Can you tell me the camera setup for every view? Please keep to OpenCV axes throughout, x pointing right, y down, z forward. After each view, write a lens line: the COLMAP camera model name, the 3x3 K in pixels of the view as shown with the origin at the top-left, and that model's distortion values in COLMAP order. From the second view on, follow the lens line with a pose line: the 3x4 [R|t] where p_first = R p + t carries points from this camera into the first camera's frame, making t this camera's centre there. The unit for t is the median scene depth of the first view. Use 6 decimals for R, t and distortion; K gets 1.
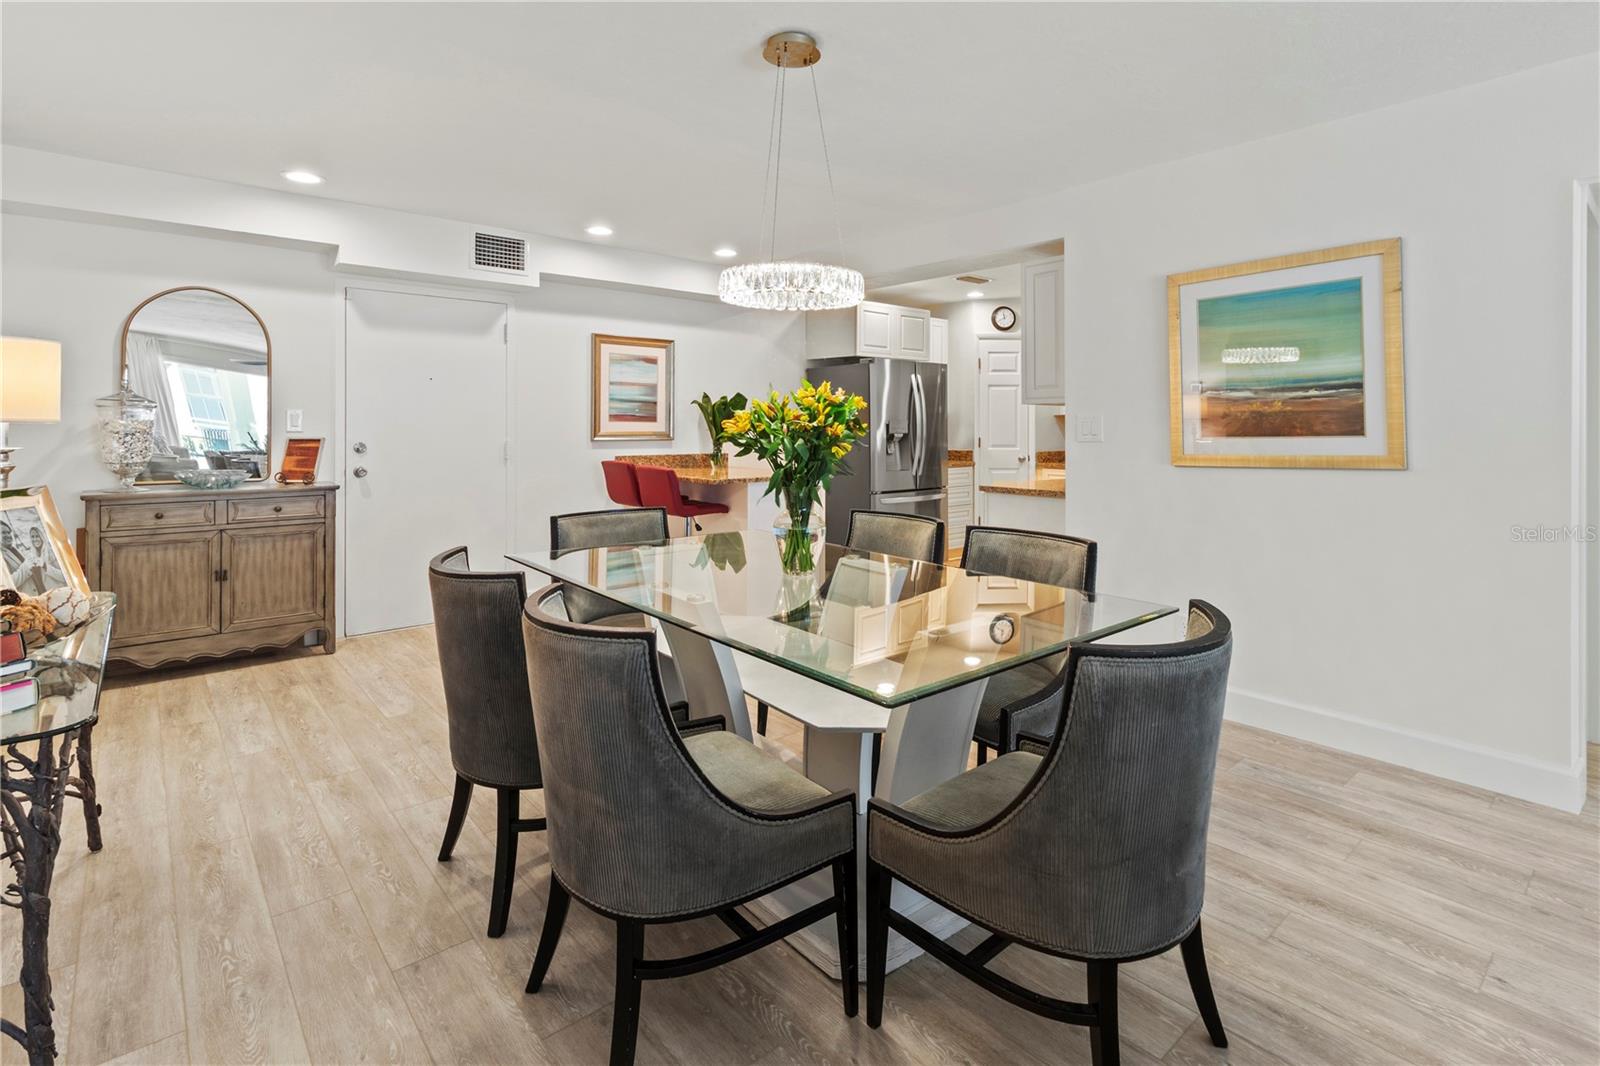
lens RADIAL K [[771.5, 0, 820.0], [0, 771.5, 425.8], [0, 0, 1]] dist [0.002859, -0.000743]
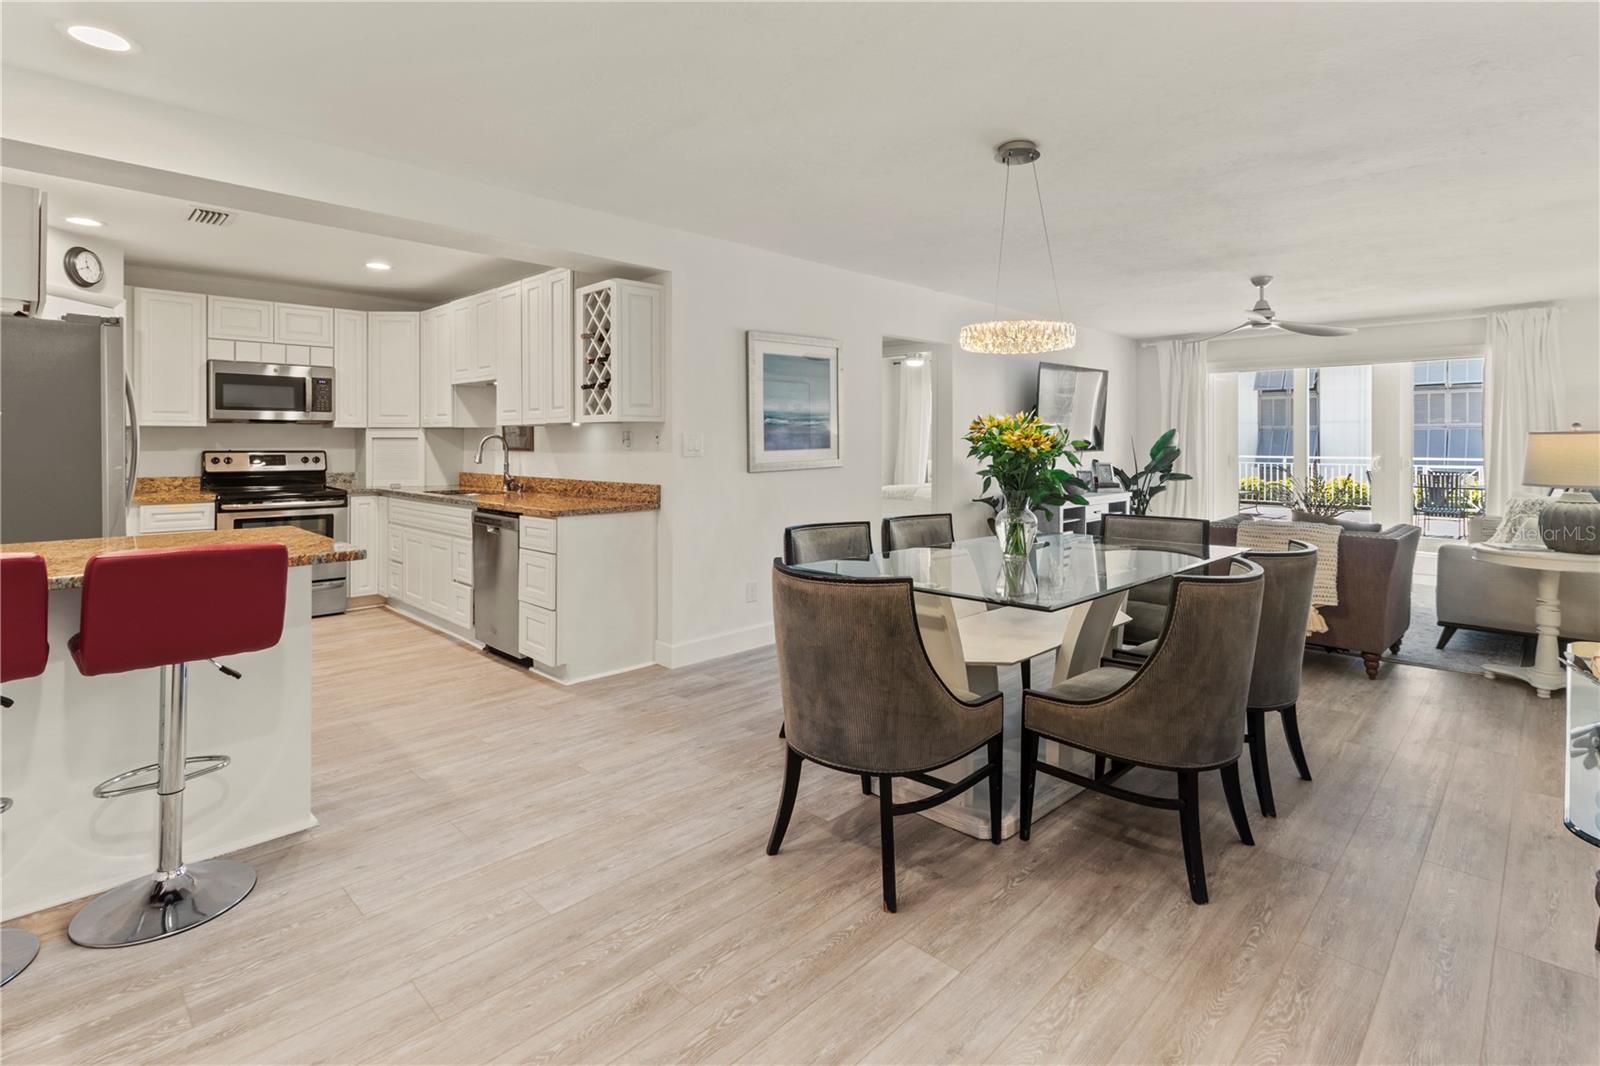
lens RADIAL K [[771.5, 0, 818.5], [0, 771.5, 447.7], [0, 0, 1]] dist [0.002859, -0.000743]
pose [[-0.079031, -0.008595, 0.996835, -0.665970], [-0.001256, 0.999963, 0.008523, -0.002259], [-0.996871, -0.000579, -0.079039, 0.740525]]
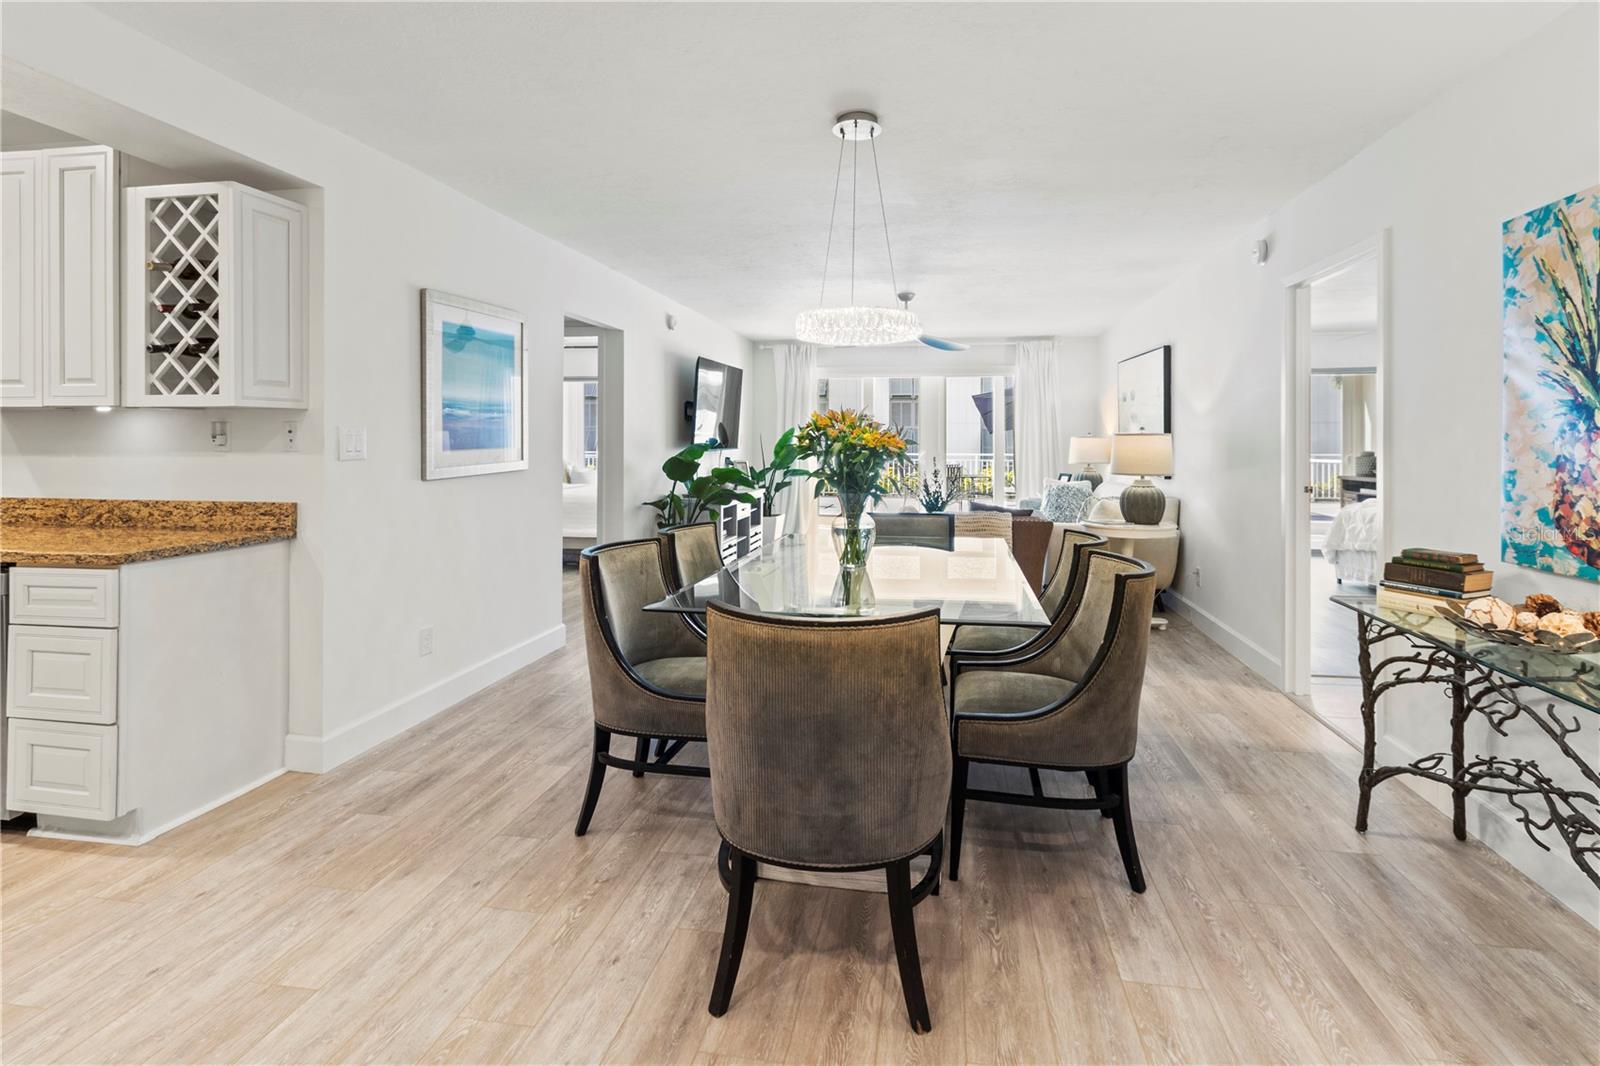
lens RADIAL K [[771.5, 0, 820.4], [0, 771.5, 442.2], [0, 0, 1]] dist [0.002859, -0.000743]
pose [[-0.628896, -0.005345, 0.777471, -0.472595], [-0.005261, 0.999983, 0.002619, -0.001923], [-0.777472, -0.002443, -0.628913, 0.923581]]
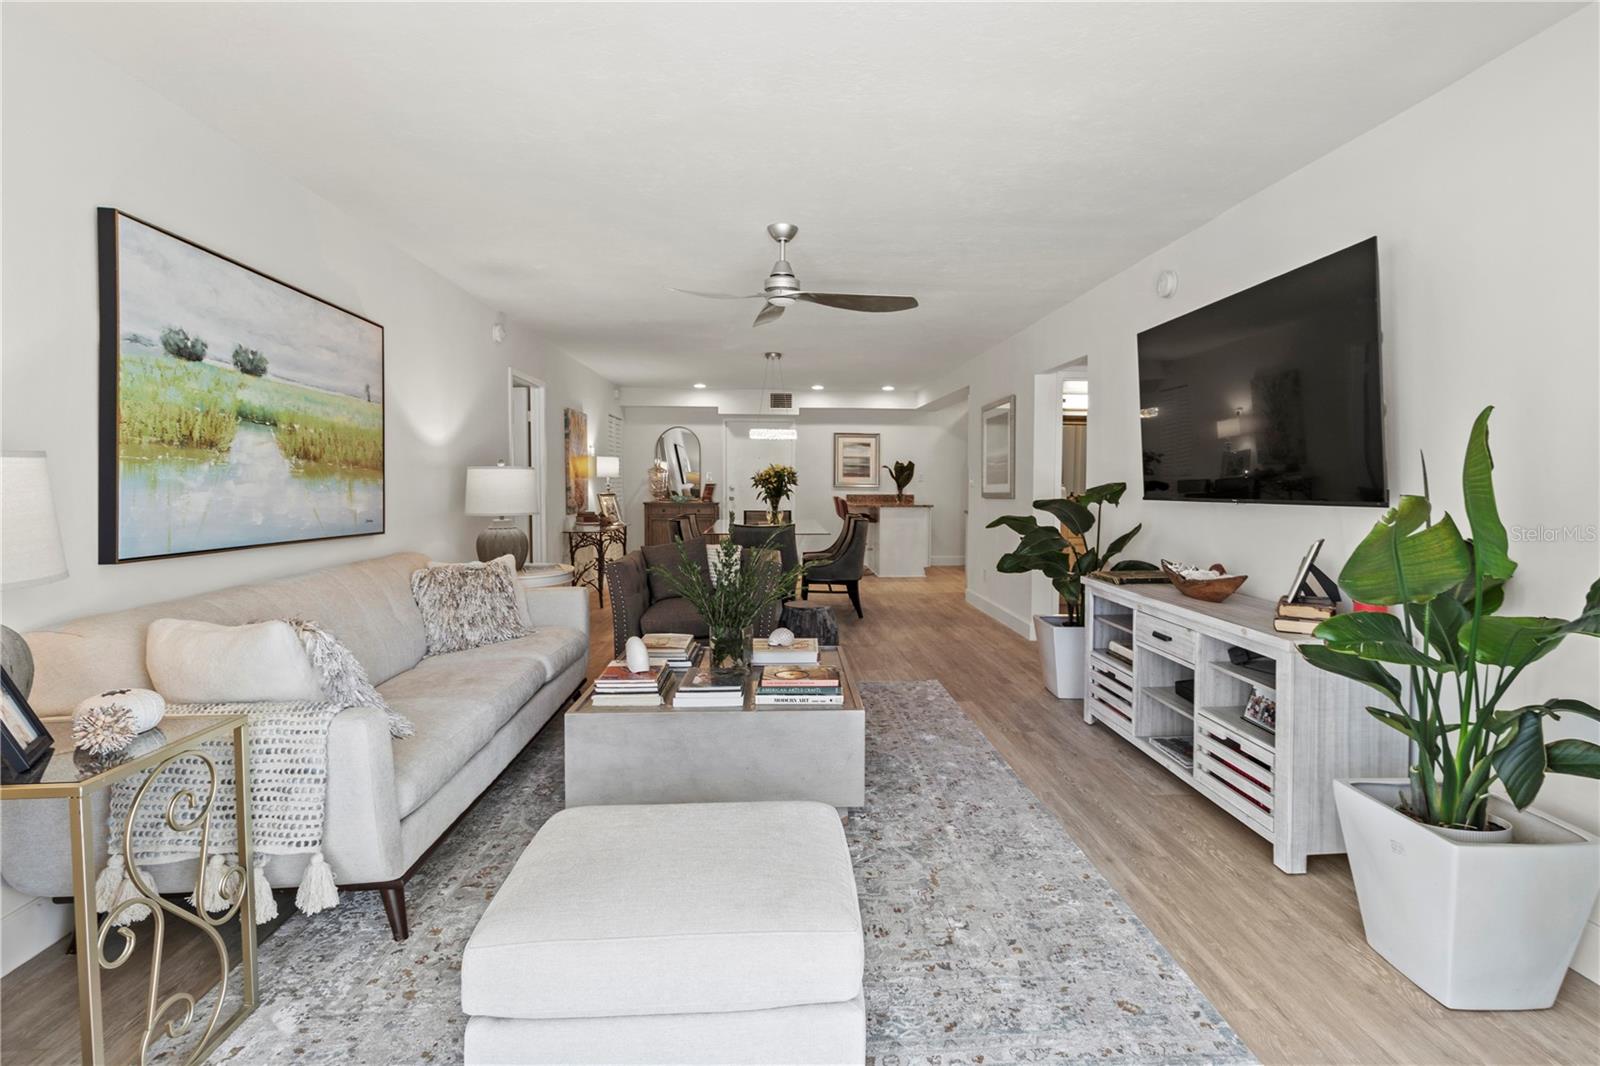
lens RADIAL K [[771.5, 0, 826.7], [0, 771.5, 498.8], [0, 0, 1]] dist [0.002859, -0.000743]
pose [[0.796533, 0.016209, -0.604378, 1.050395], [-0.001832, 0.999701, 0.024398, 0.002929], [0.604592, -0.018327, 0.796324, -0.700405]]
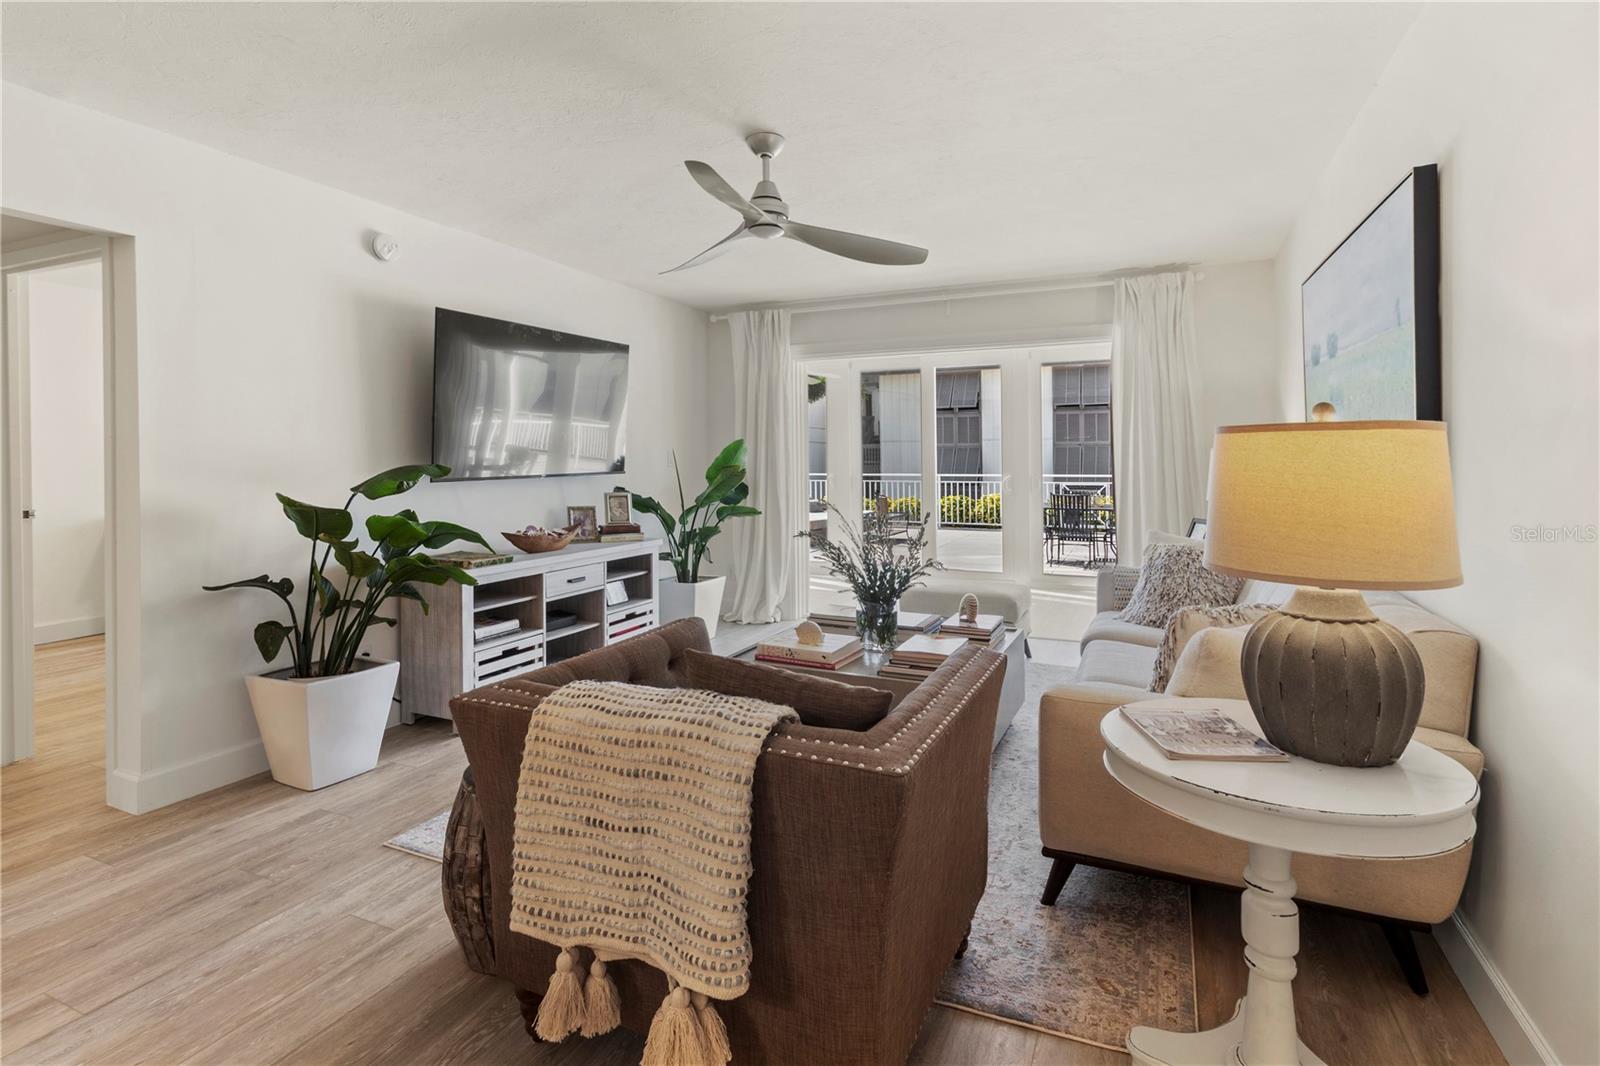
lens RADIAL K [[771.5, 0, 831.3], [0, 771.5, 460.2], [0, 0, 1]] dist [0.002859, -0.000743]
pose [[-0.431314, 0.002114, 0.902199, -0.089851], [0.003858, 0.999992, -0.000498, 0.000442], [-0.902193, 0.003266, -0.431319, 0.168359]]
